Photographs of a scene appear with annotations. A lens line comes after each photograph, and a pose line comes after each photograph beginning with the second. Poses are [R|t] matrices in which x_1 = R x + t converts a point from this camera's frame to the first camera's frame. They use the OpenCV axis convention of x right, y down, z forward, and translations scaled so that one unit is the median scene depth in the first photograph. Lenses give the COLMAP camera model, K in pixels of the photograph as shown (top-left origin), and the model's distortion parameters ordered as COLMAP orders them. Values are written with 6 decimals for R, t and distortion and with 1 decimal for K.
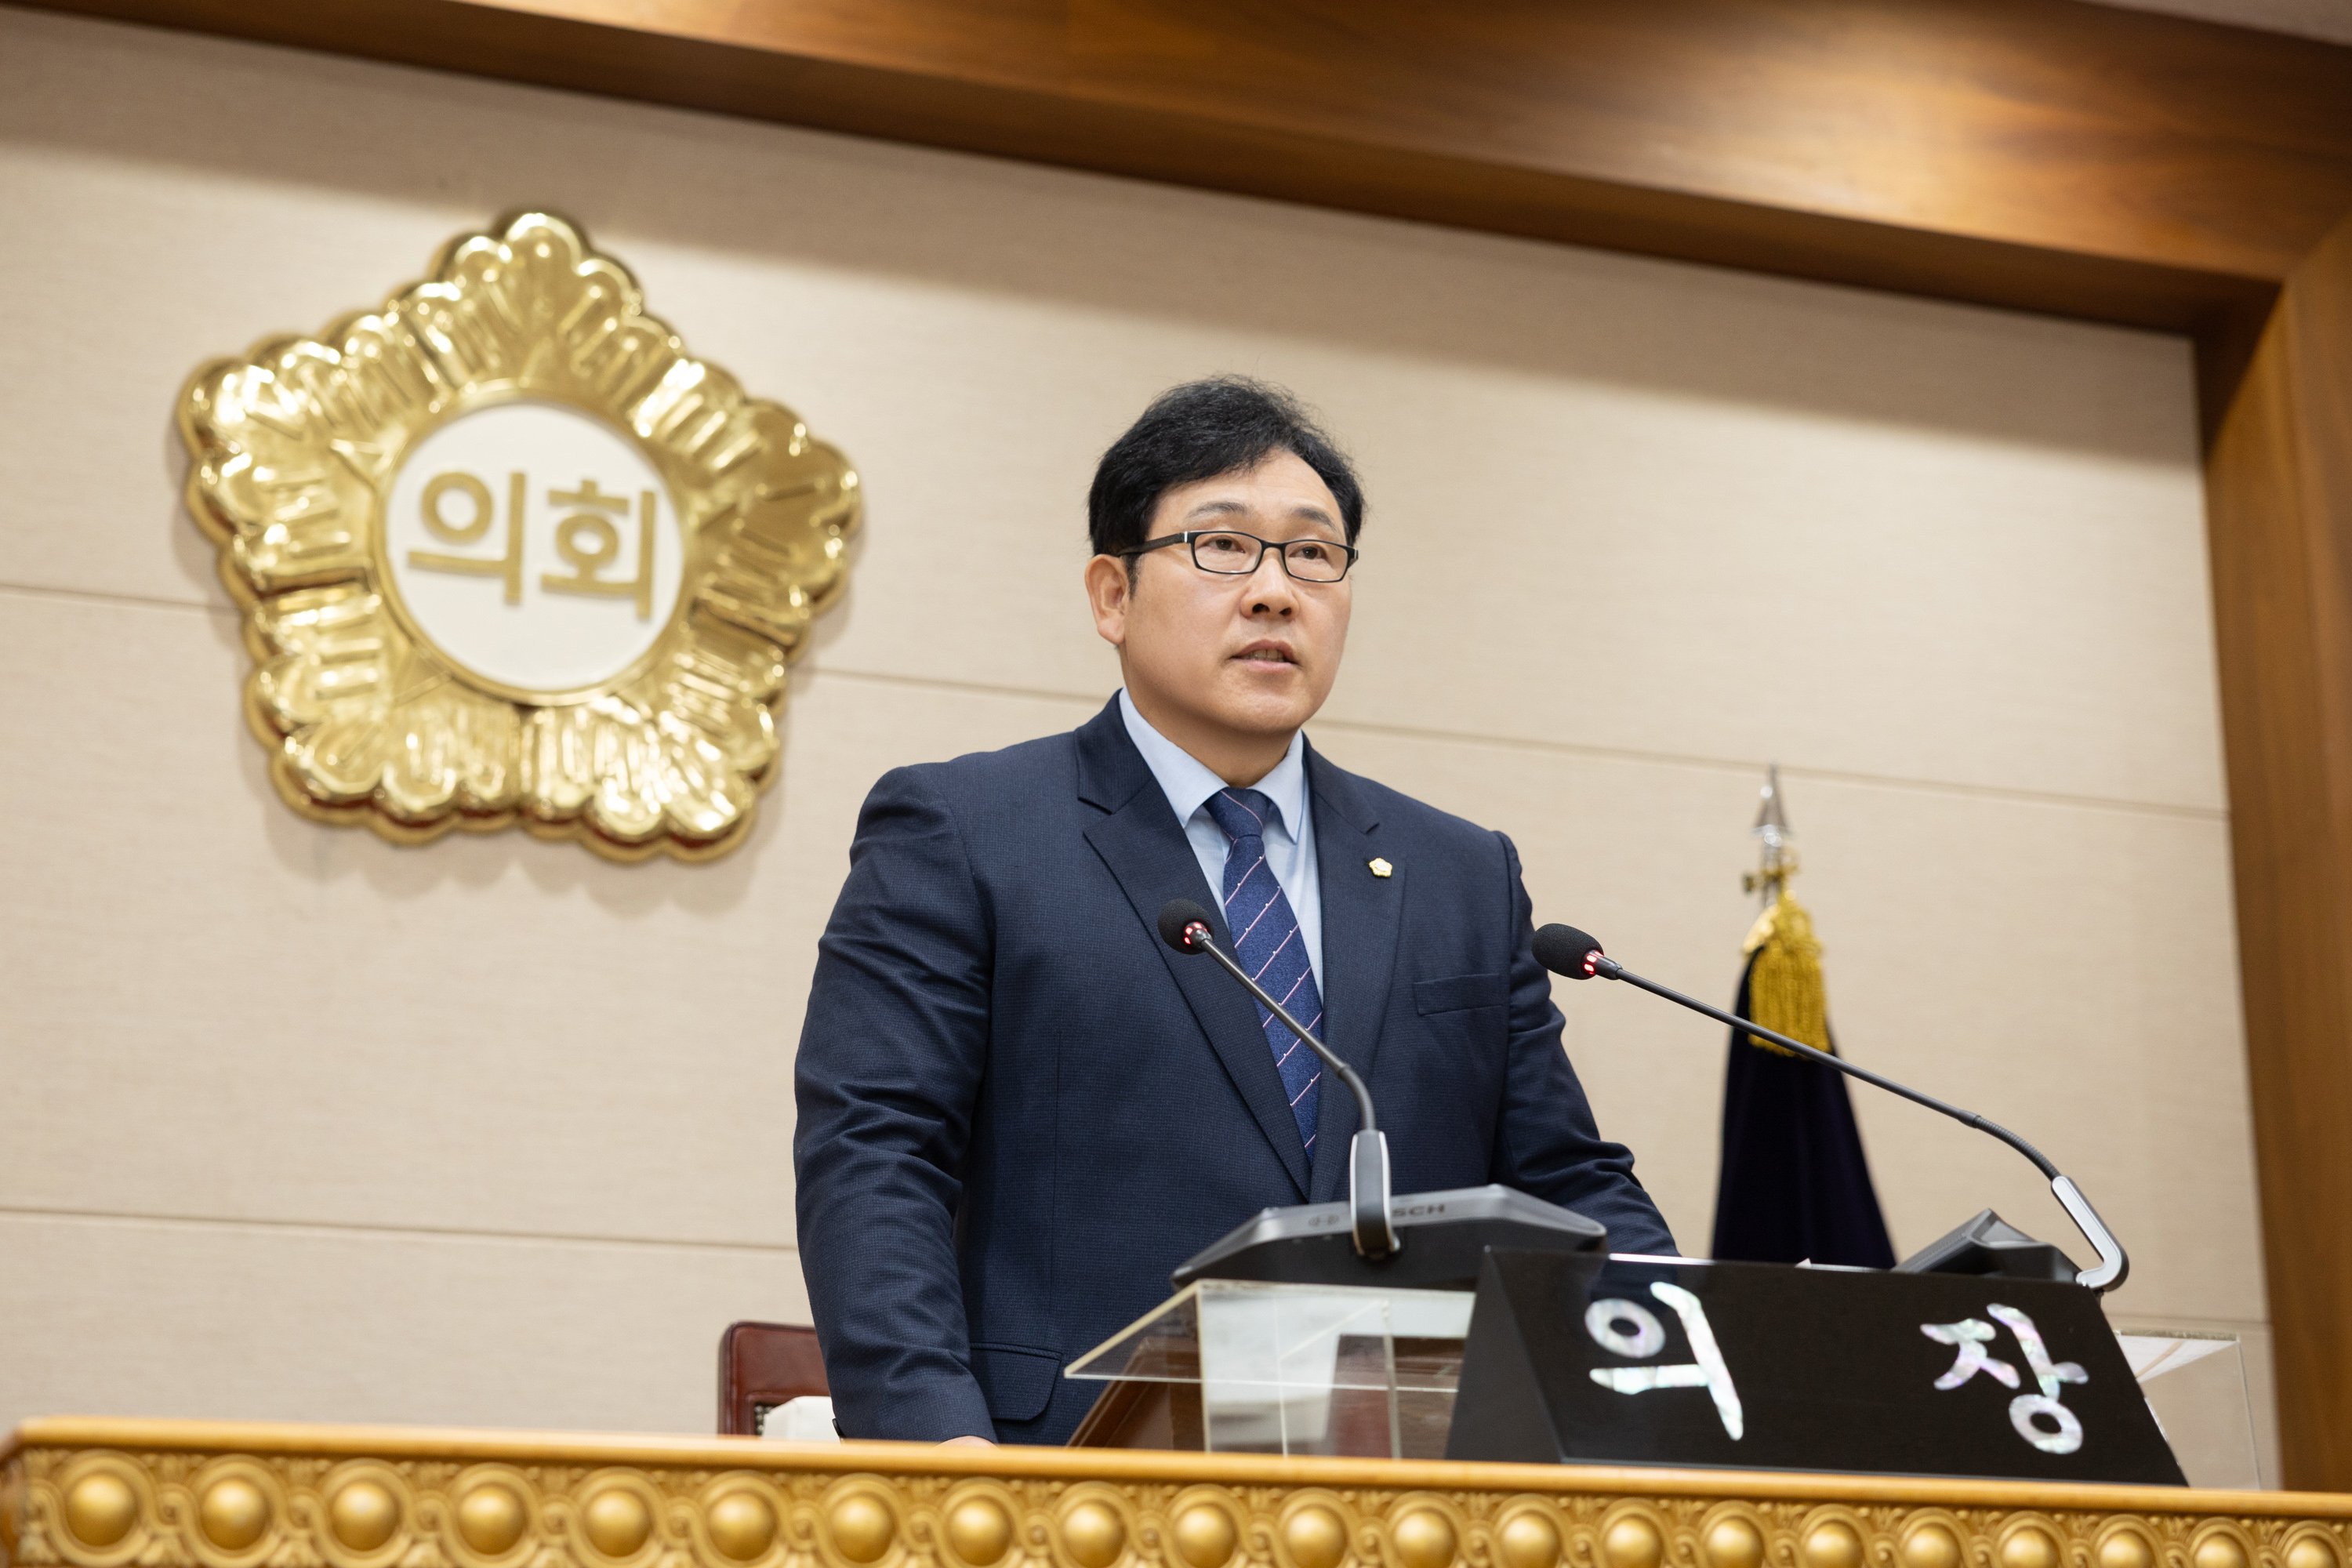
lens RADIAL K [[4241.0, 0, 1072.8], [0, 4241.0, 789.2], [0, 0, 1]] dist [0.121785, -0.045654]
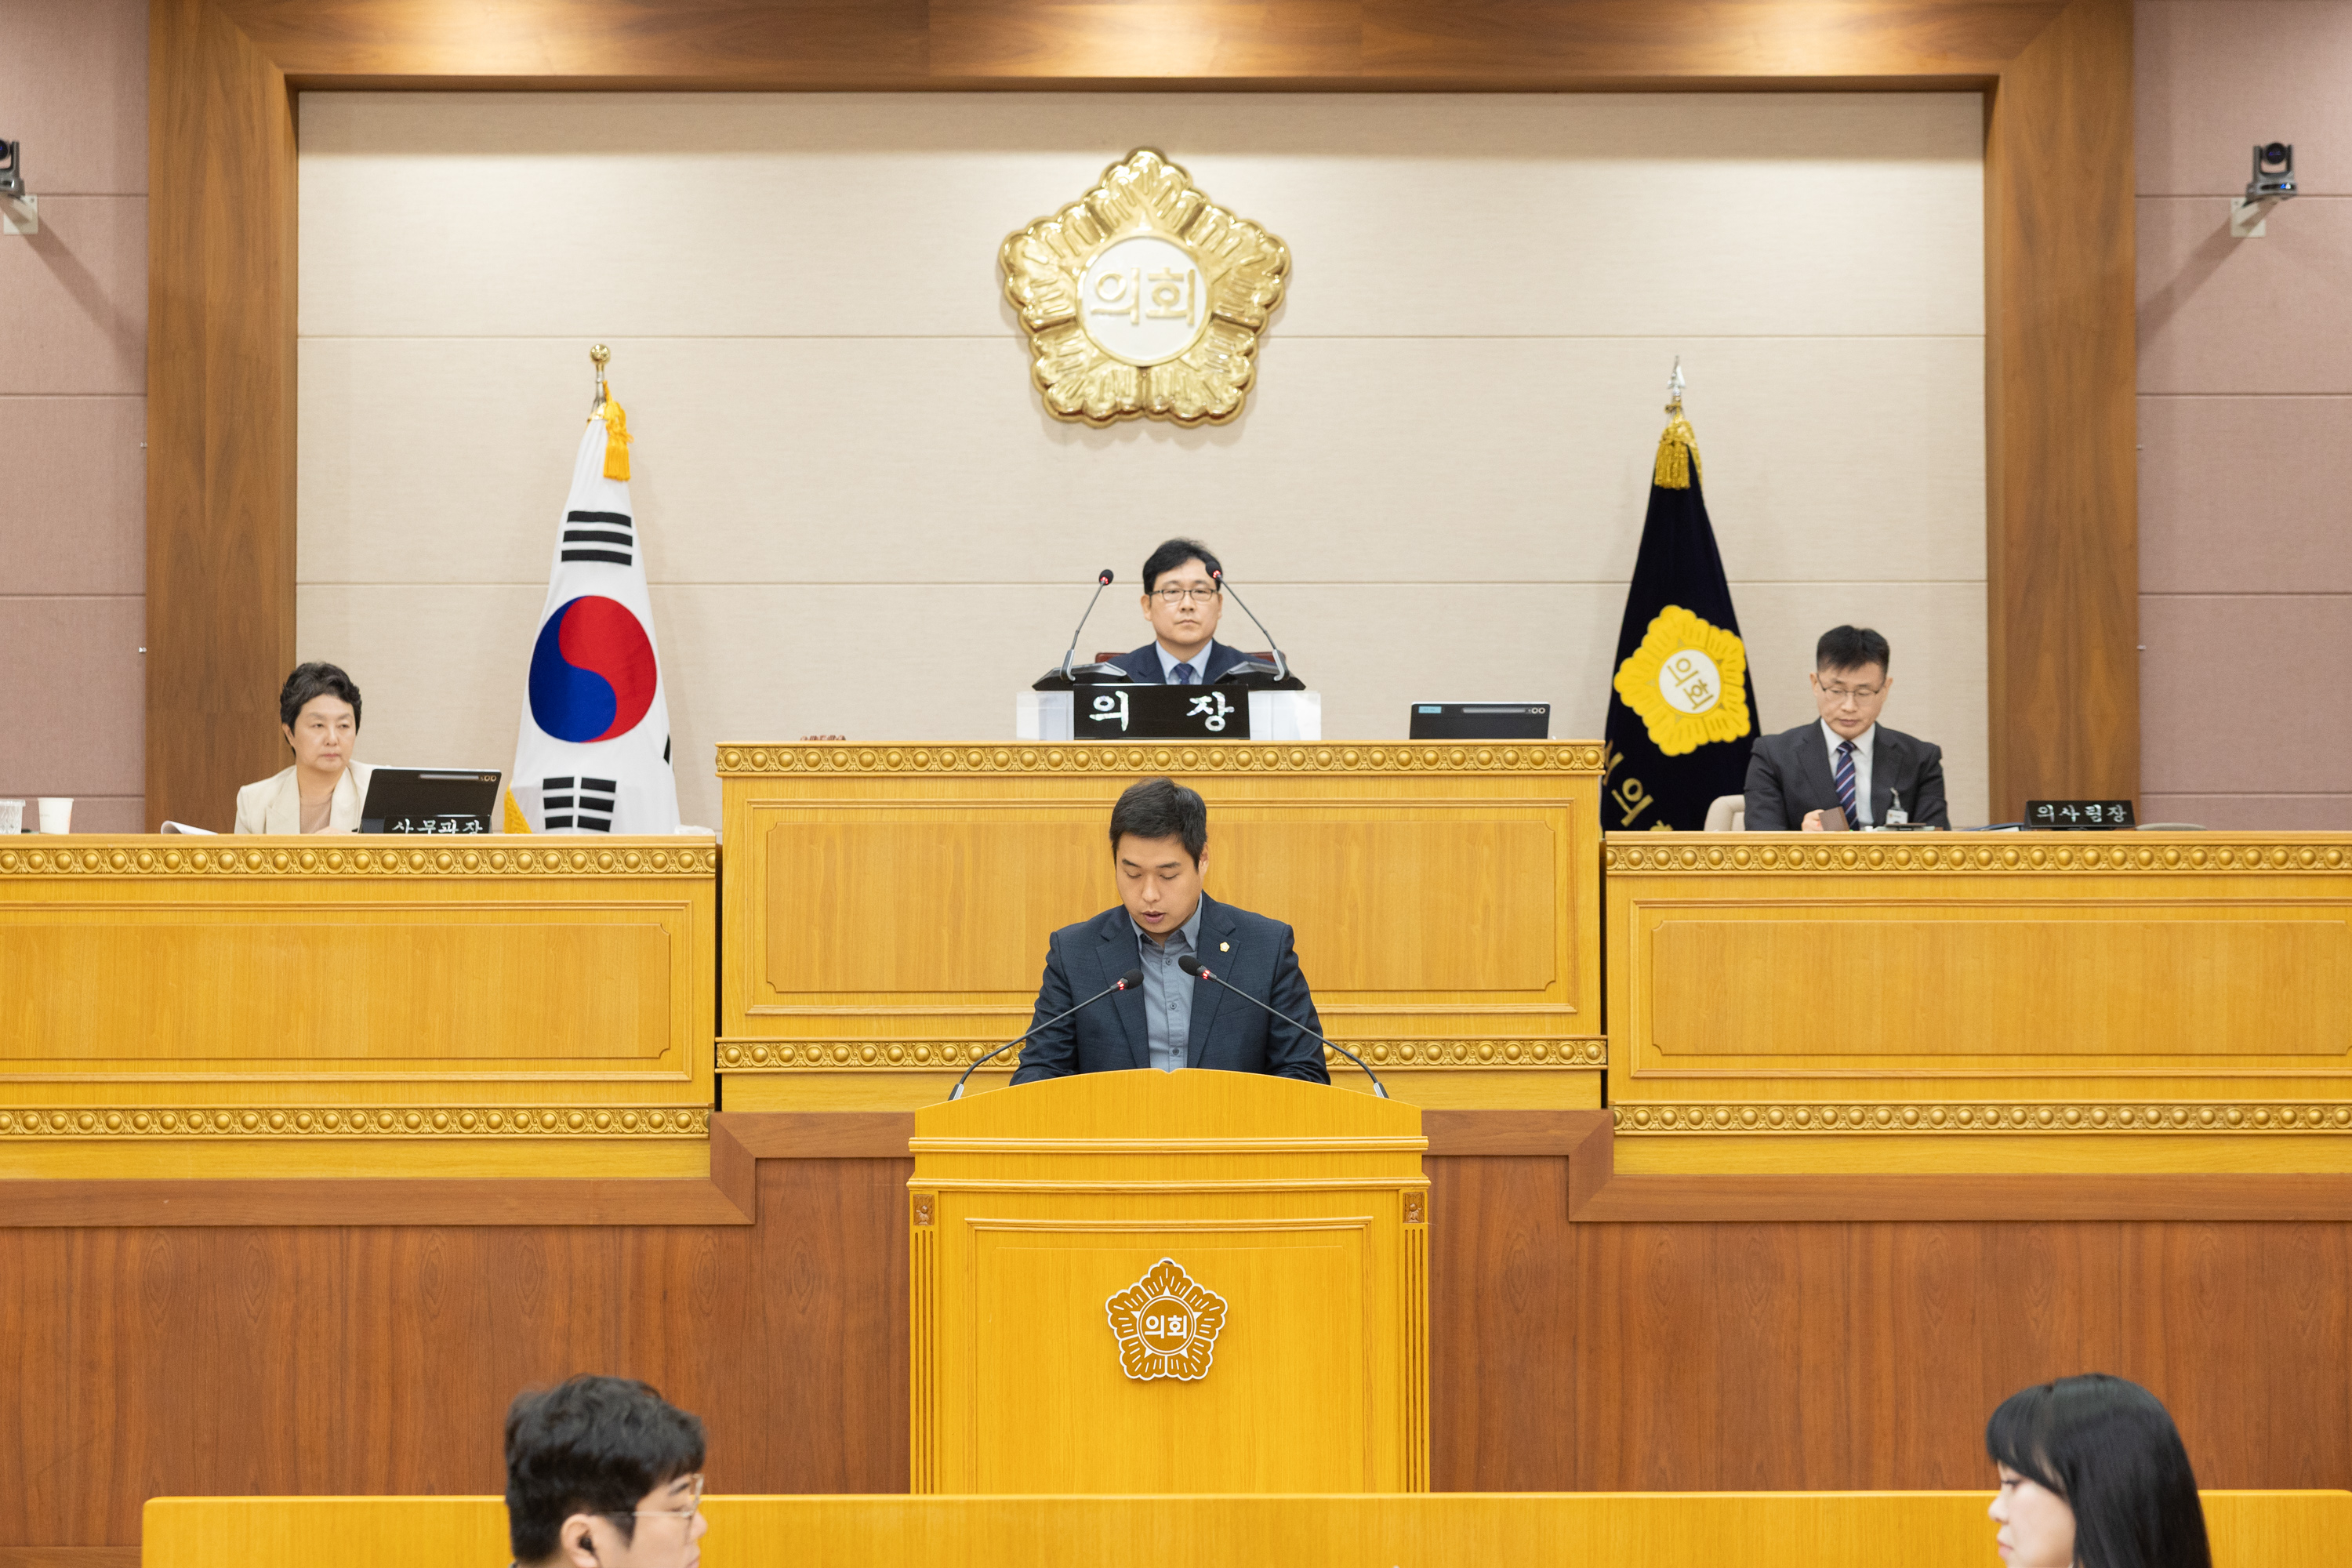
lens RADIAL K [[3794.9, 0, 1127.2], [0, 3794.9, 784.6], [0, 0, 1]] dist [0.010814, 0.080374]
pose [[0.925490, -0.001116, -0.378771, 0.693576], [0.091786, 0.970851, 0.221411, -0.272019], [0.367483, -0.239680, 0.898615, -1.027771]]
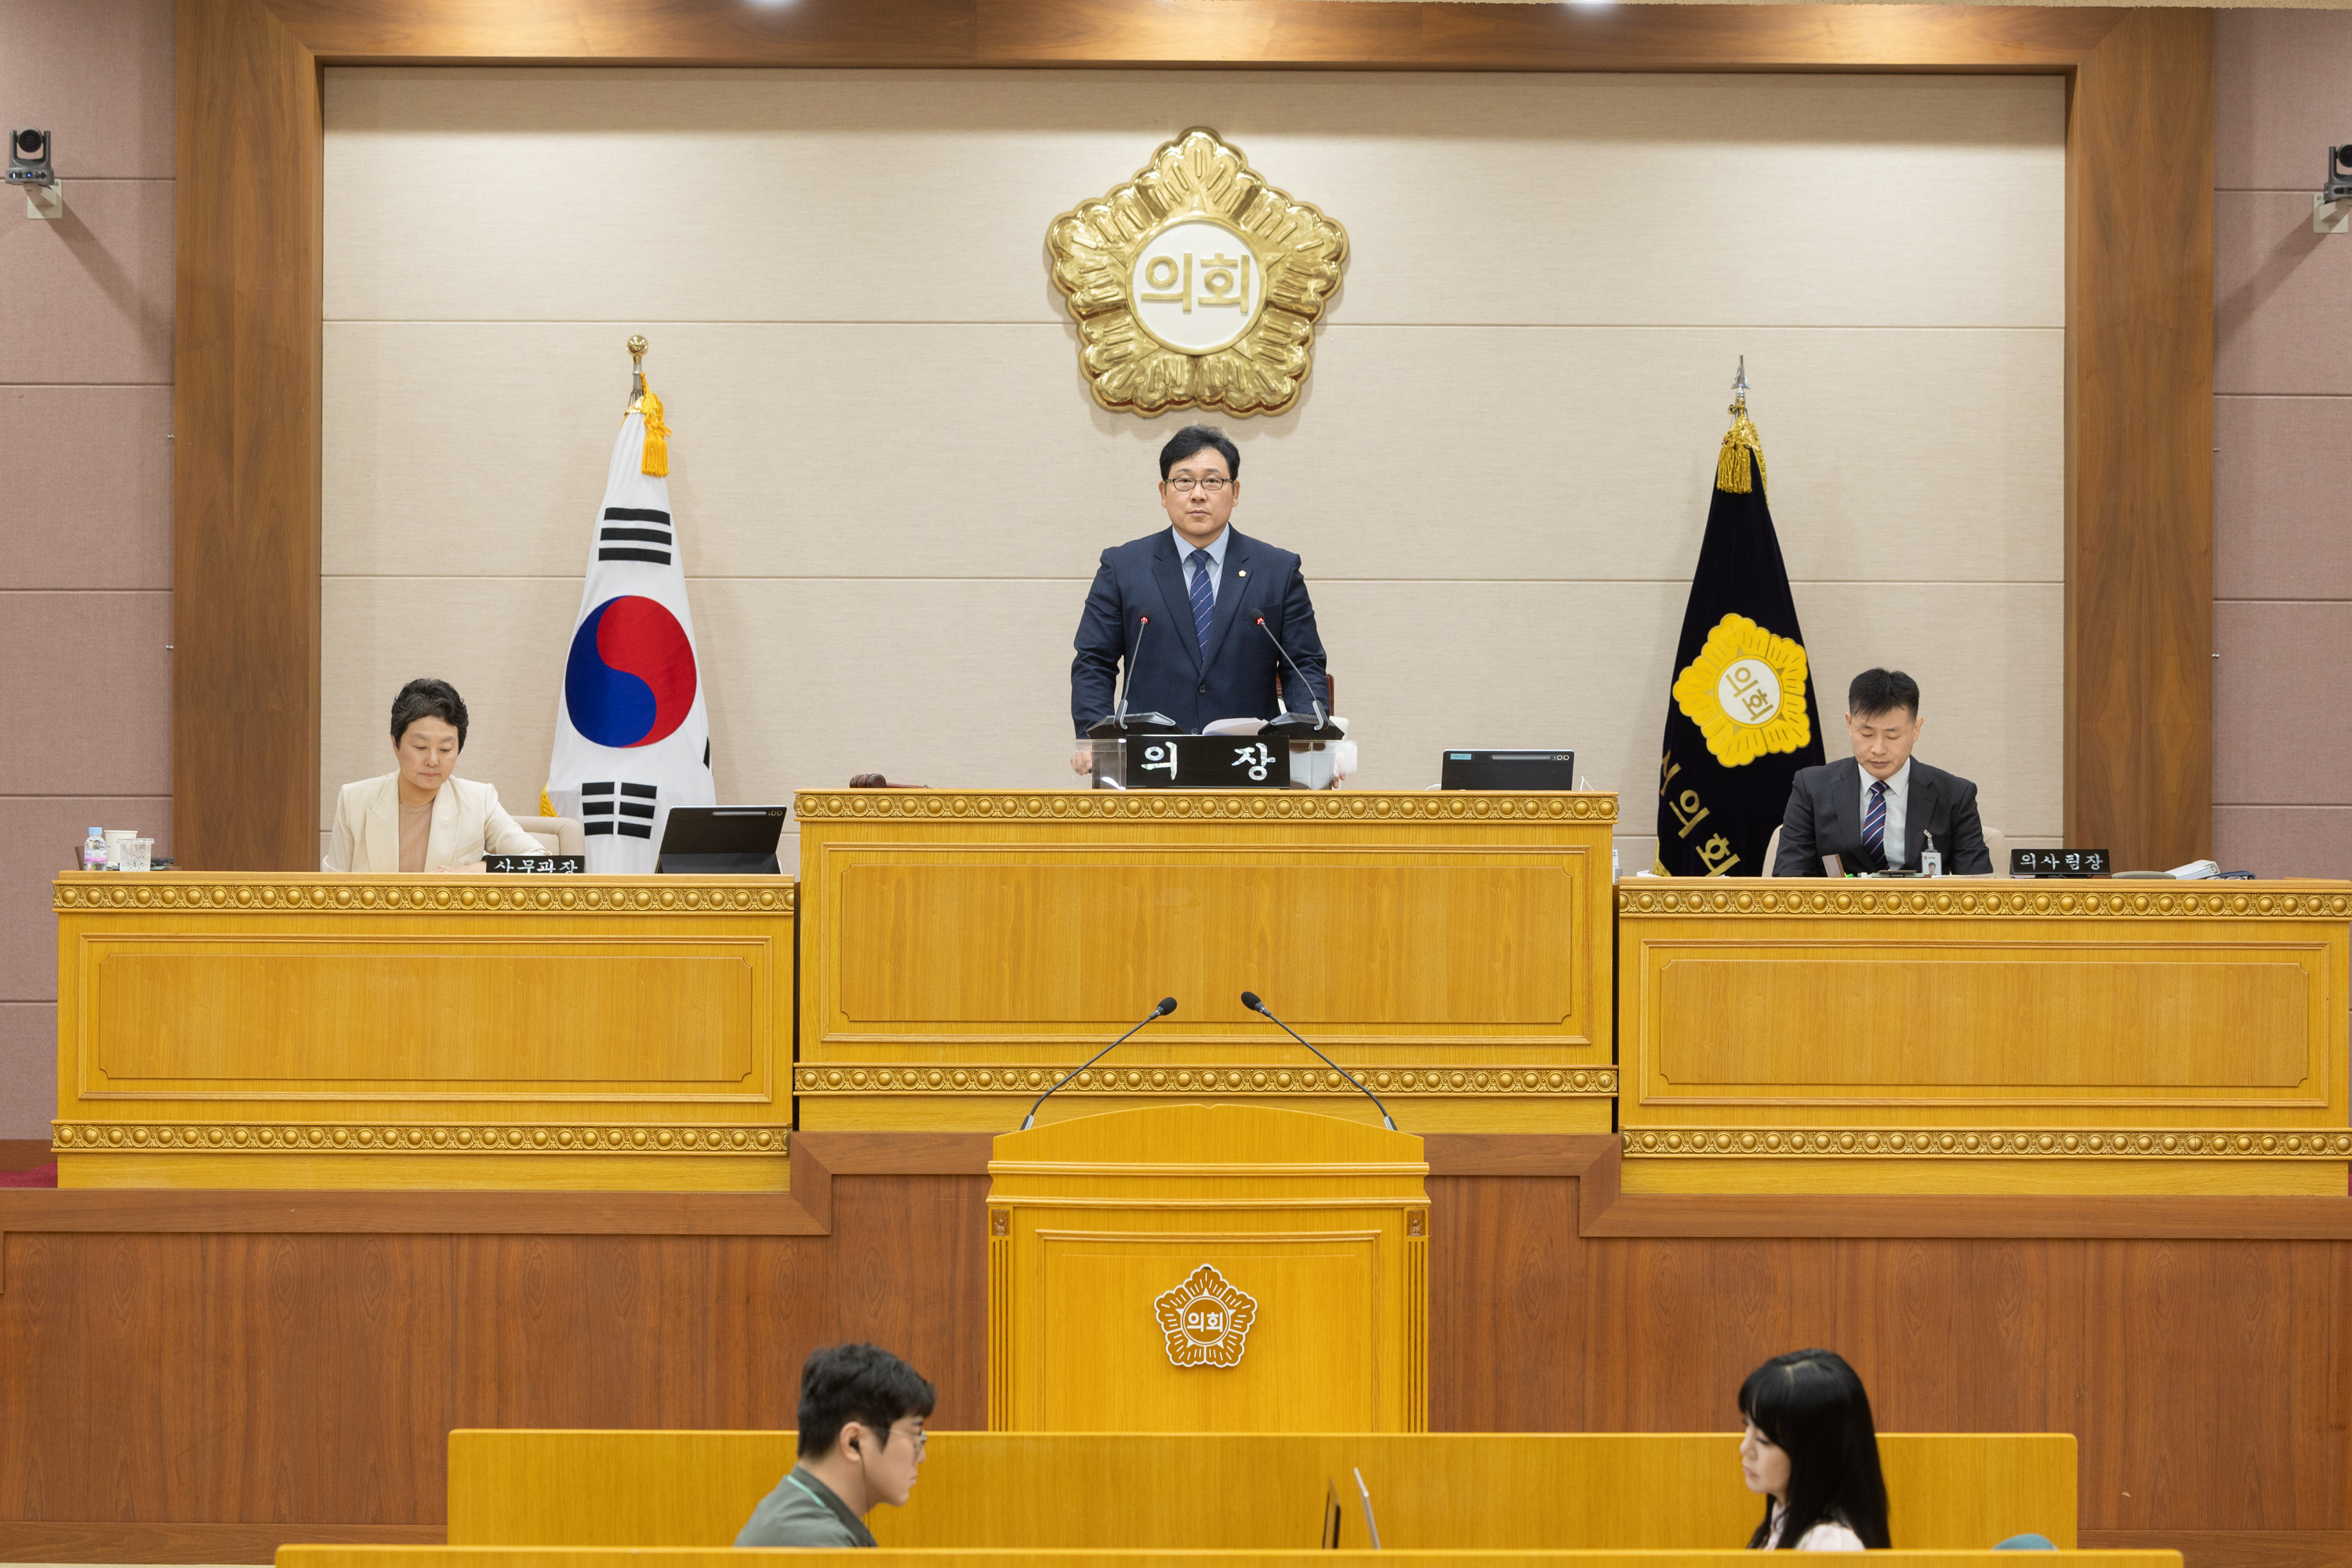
lens RADIAL K [[5763.7, 0, 1176.0], [0, 5763.7, 784.0], [0, 0, 1]] dist [-0.011975, -0.350047]
pose [[0.925347, 0.017552, -0.378716, 1.086766], [0.086247, 0.962990, 0.255365, -0.613578], [0.369181, -0.268964, 0.889586, -1.931443]]
